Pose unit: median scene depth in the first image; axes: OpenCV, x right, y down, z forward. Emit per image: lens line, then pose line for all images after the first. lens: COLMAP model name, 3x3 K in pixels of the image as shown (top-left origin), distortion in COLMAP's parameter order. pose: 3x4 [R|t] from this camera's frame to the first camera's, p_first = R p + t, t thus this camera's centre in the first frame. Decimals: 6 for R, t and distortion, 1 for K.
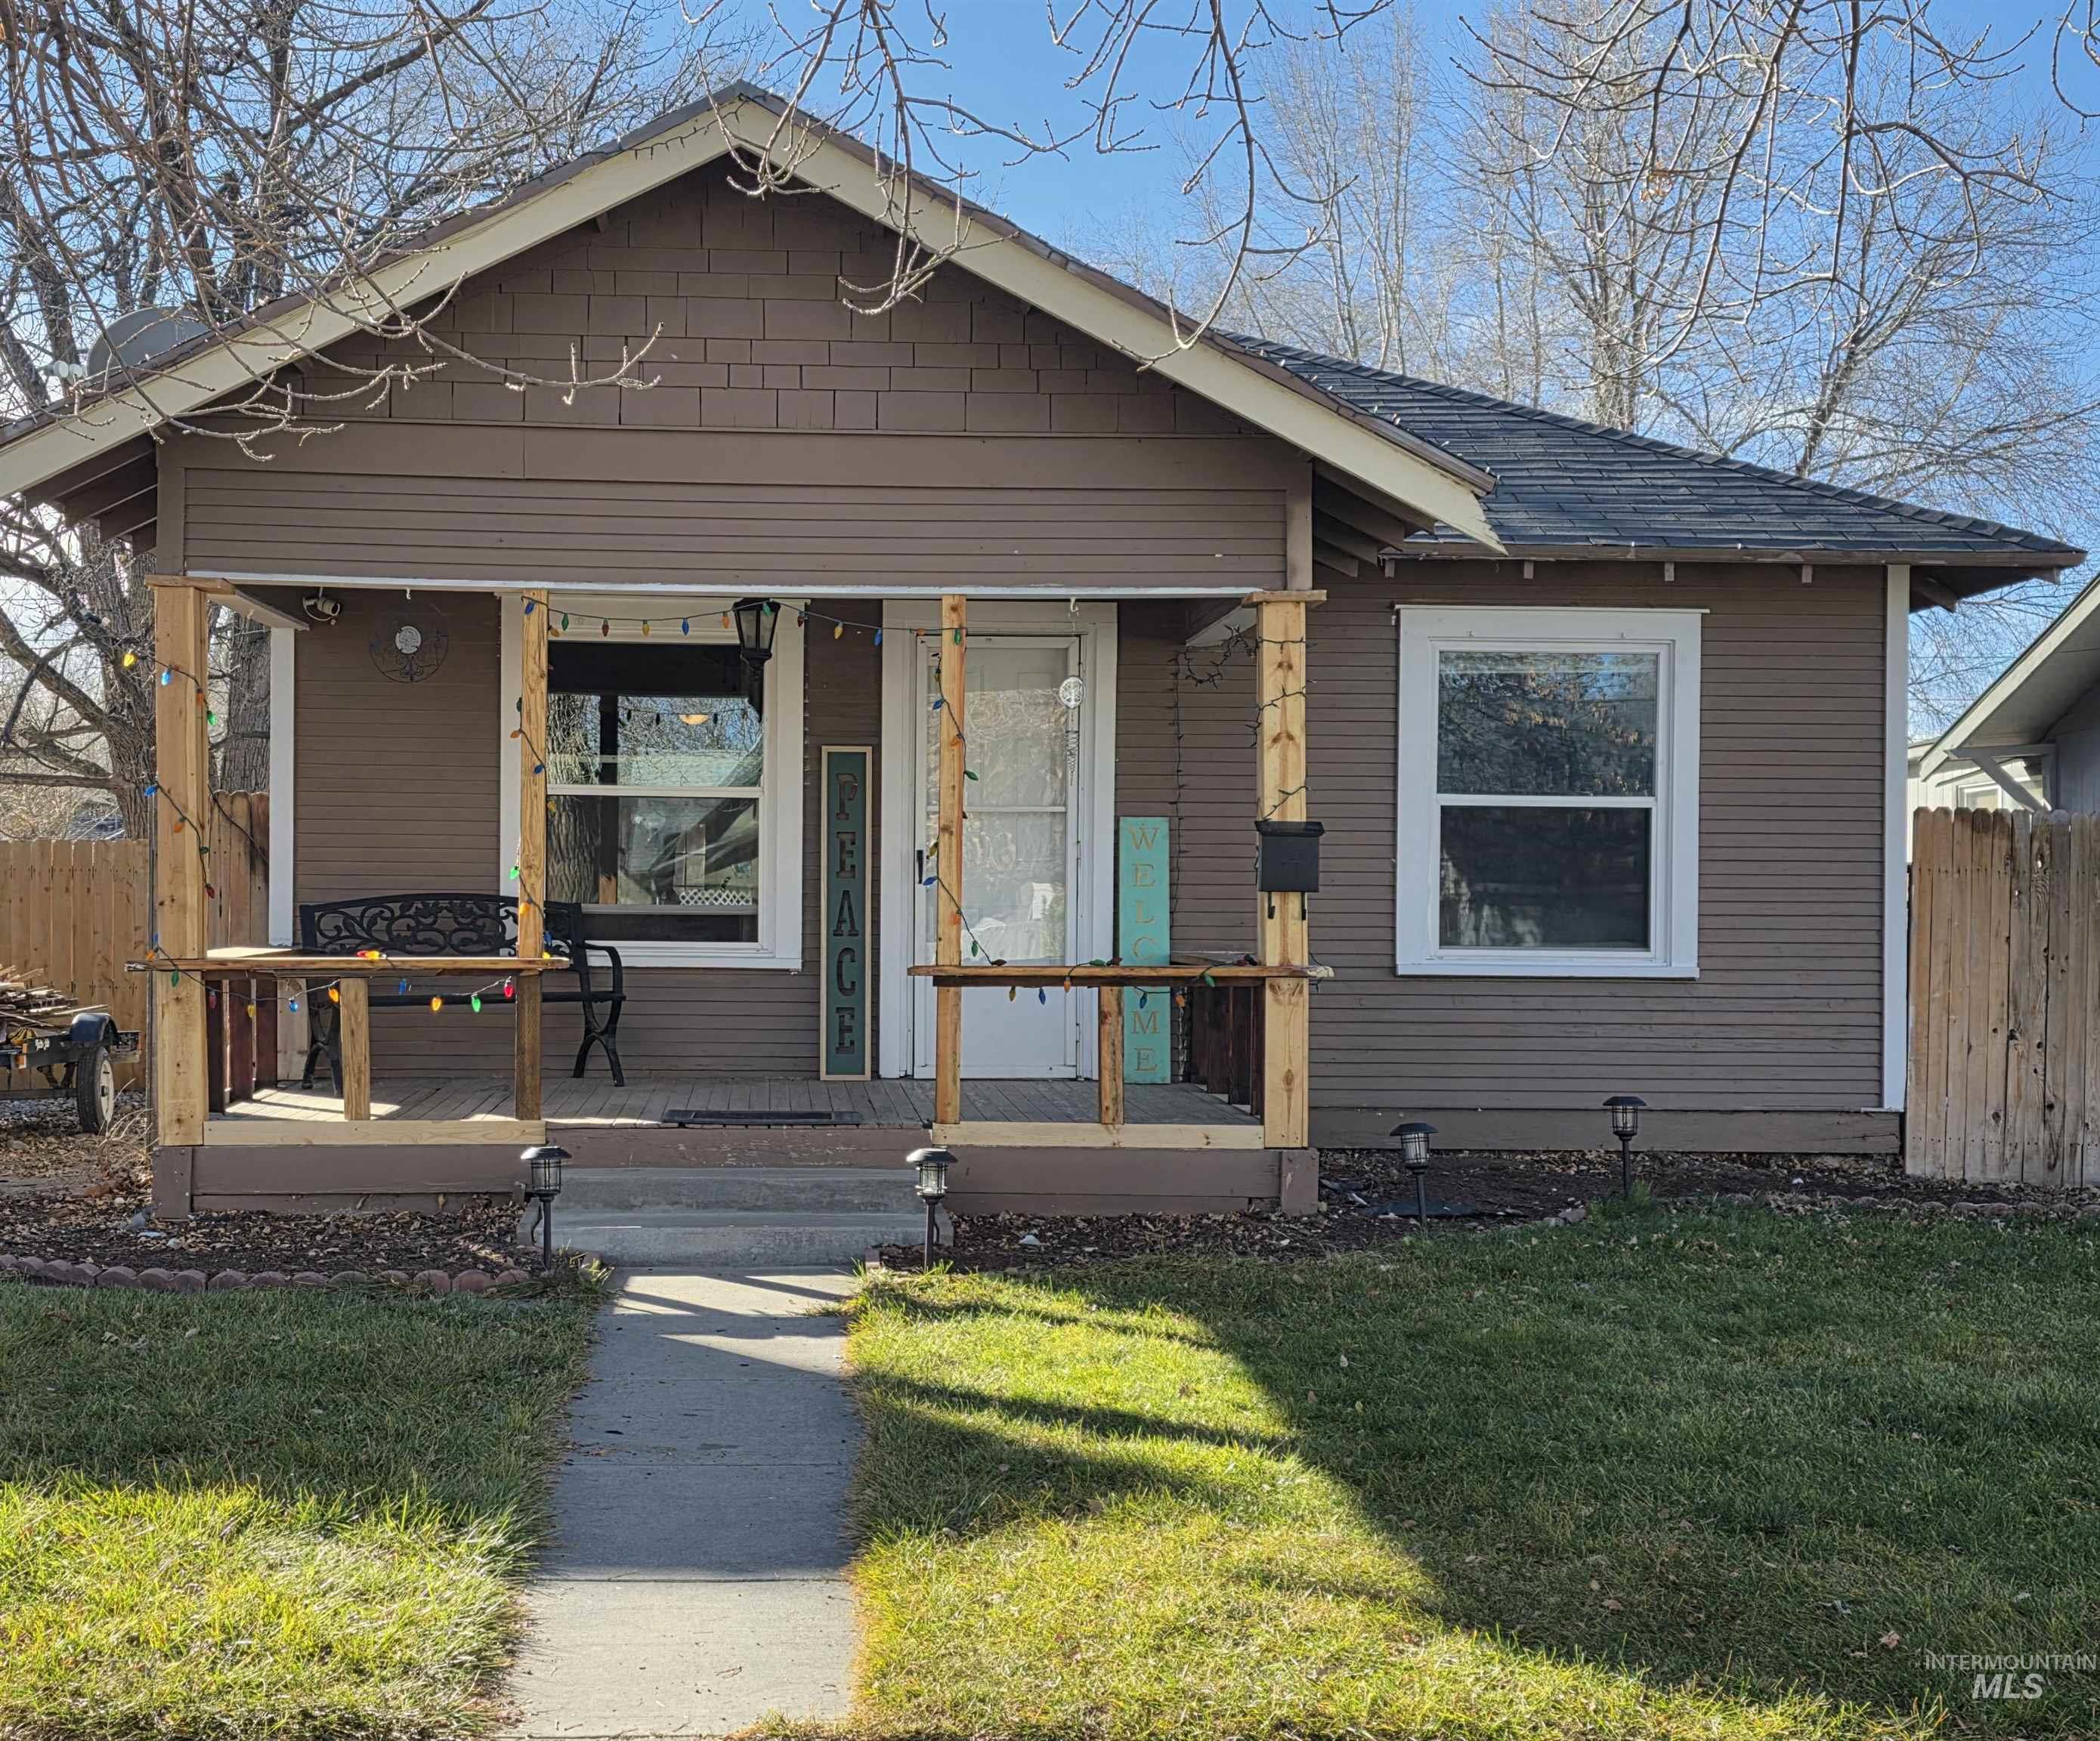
lens RADIAL K [[2772.2, 0, 1049.9], [0, 2772.2, 876.5], [0, 0, 1]] dist [0.007212, 0.000000]
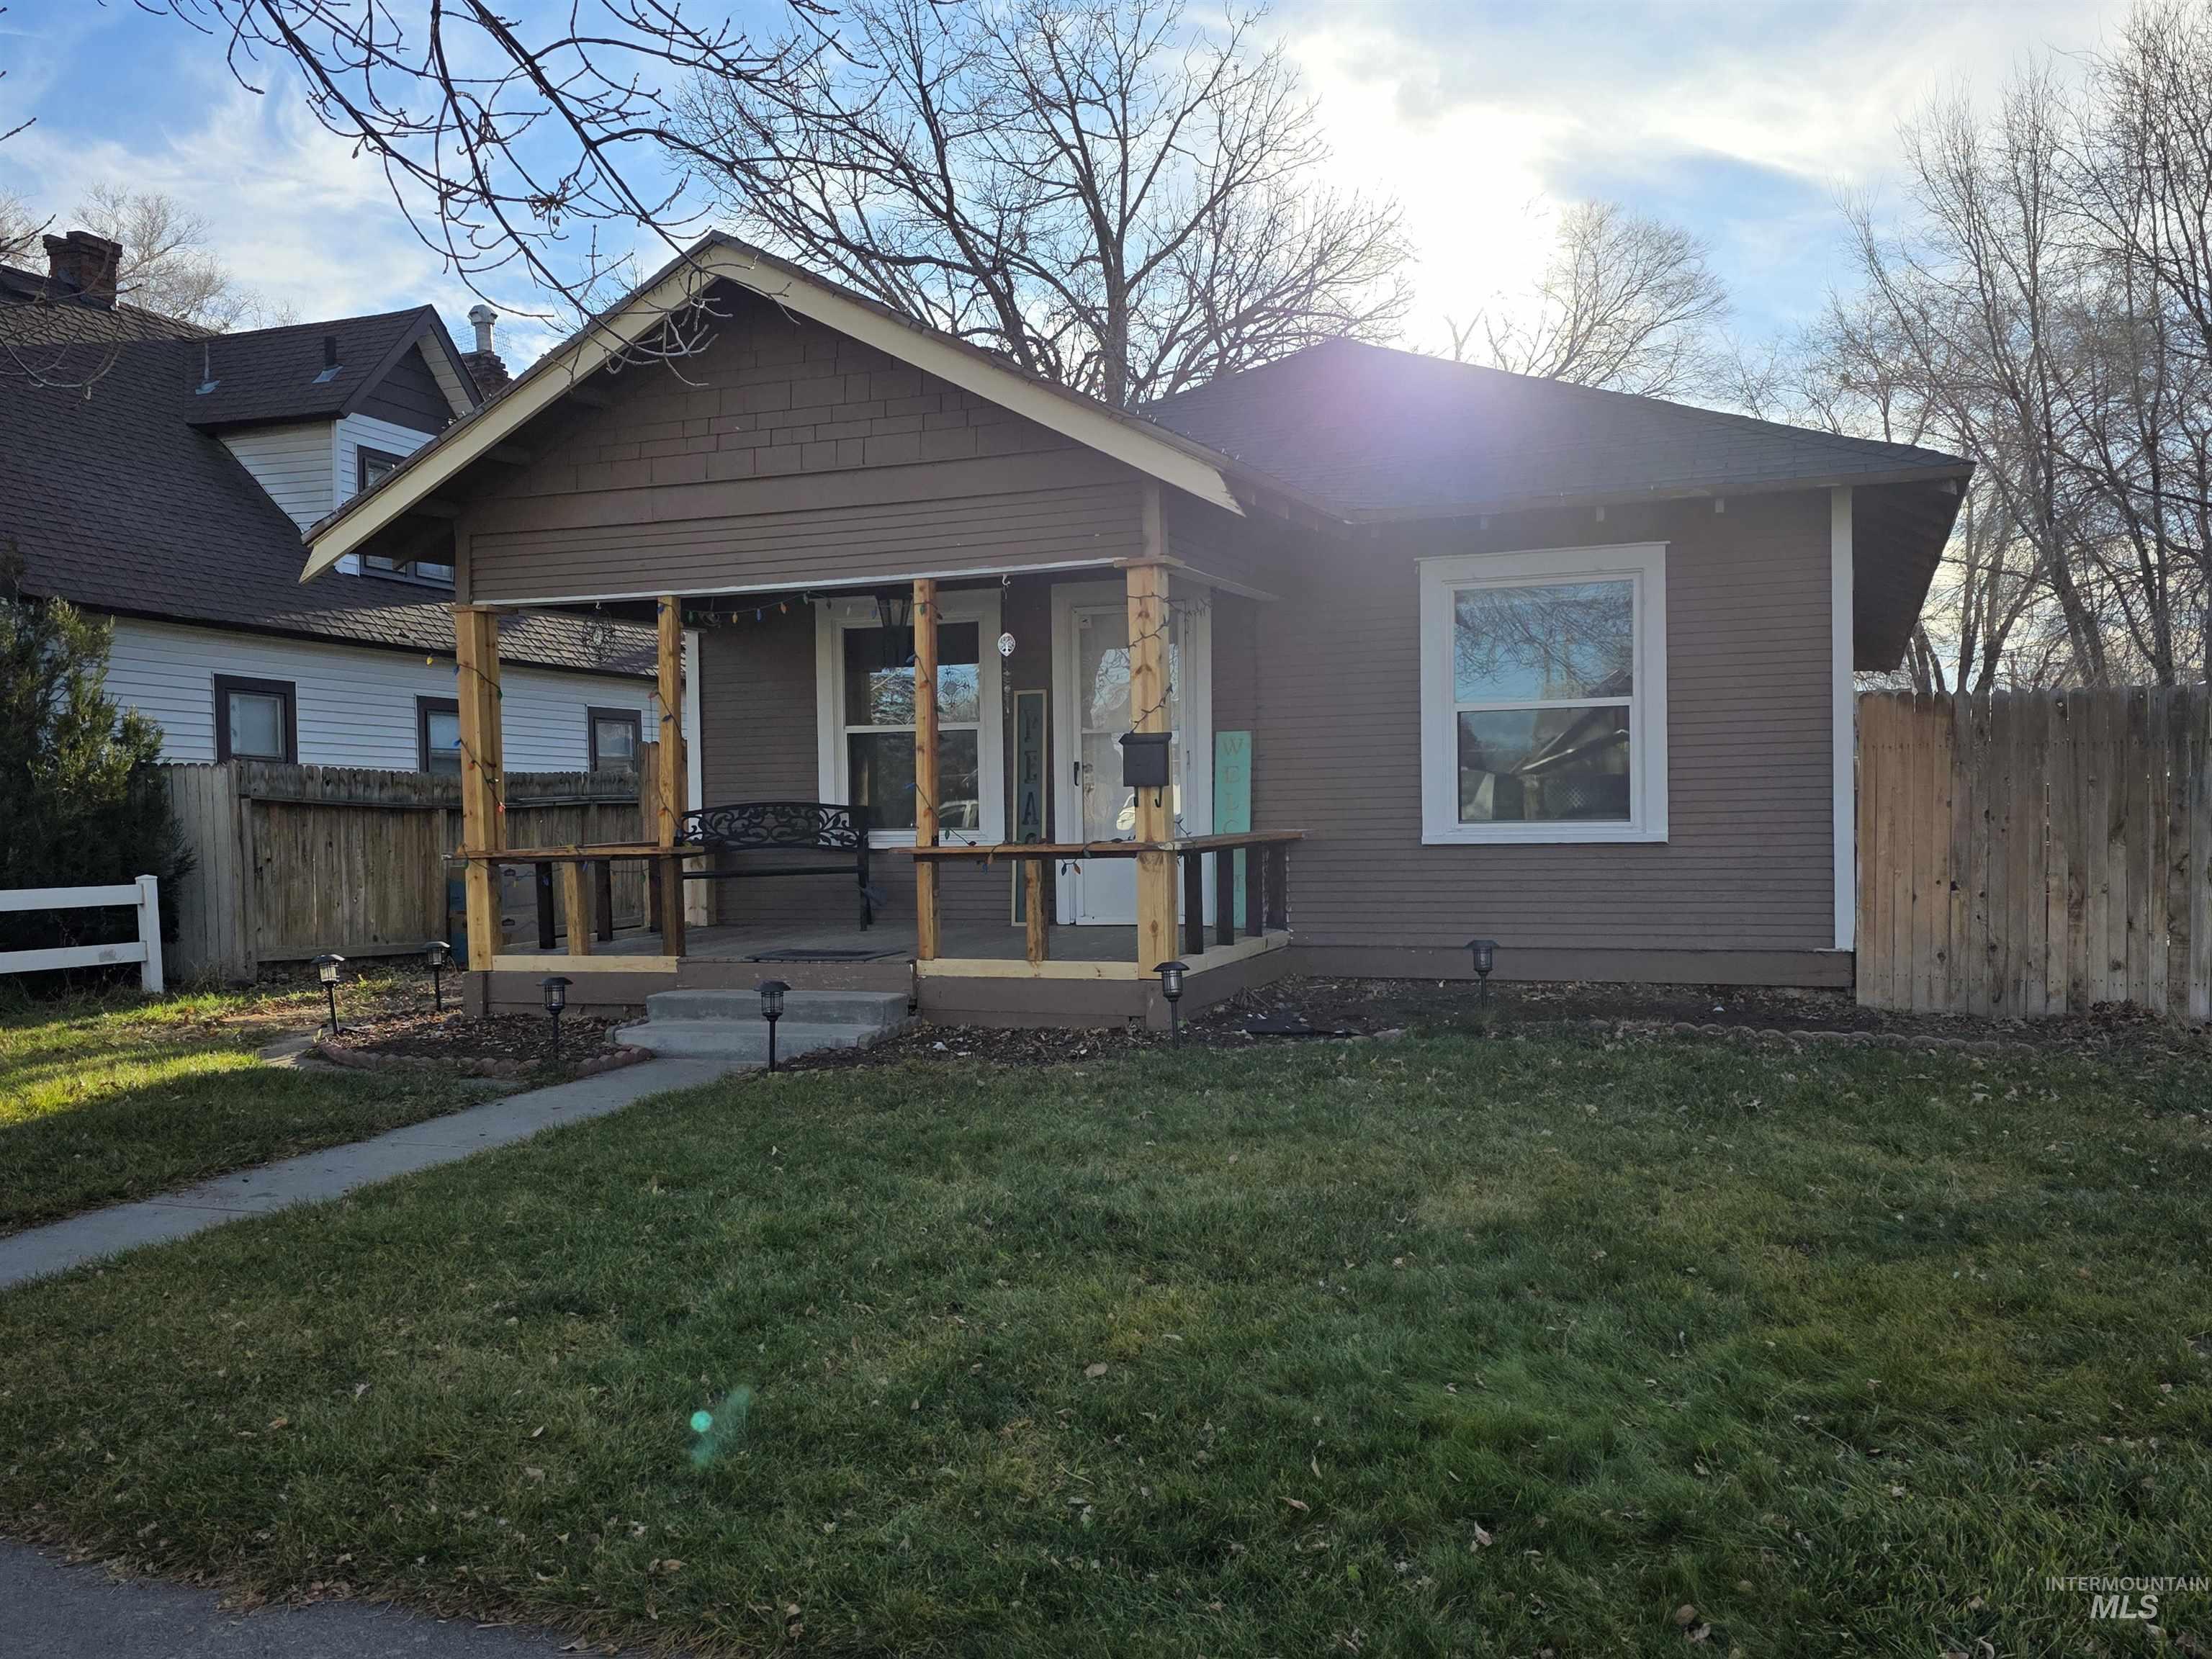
lens RADIAL K [[1877.4, 0, 1106.6], [0, 1877.4, 827.1], [0, 0, 1]] dist [0.020432, 0.003702]
pose [[0.917481, -0.022486, -0.397143, 0.339050], [0.032580, 0.999294, 0.018685, 0.006158], [0.396443, -0.030082, 0.917566, 0.137071]]
